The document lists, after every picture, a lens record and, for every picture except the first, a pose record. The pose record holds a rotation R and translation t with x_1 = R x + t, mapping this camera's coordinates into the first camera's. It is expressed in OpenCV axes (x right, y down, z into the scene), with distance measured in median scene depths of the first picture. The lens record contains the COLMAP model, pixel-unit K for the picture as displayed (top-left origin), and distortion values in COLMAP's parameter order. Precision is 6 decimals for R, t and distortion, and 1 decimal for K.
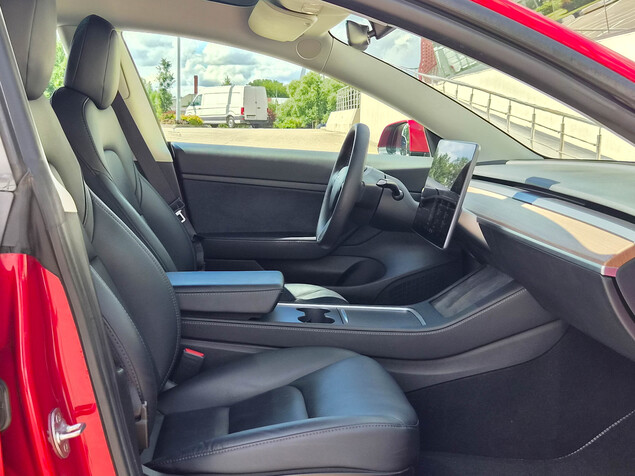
lens RADIAL K [[847.6, 0, 317.5], [0, 847.6, 238.0], [0, 0, 1]] dist [0.036595, 0.011491]
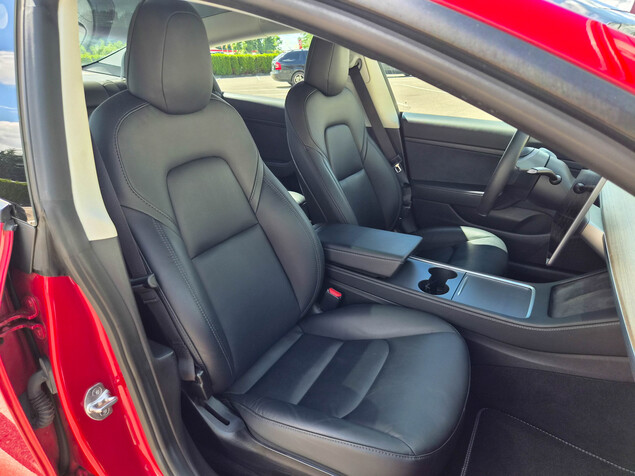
lens RADIAL K [[431.5, 0, 317.5], [0, 431.5, 238.0], [0, 0, 1]] dist [0.089389, -0.084555]
pose [[0.838078, 0.190154, -0.511337, 0.128808], [-0.060071, 0.963754, 0.259941, -0.097424], [0.542232, -0.187134, 0.819125, 0.304940]]
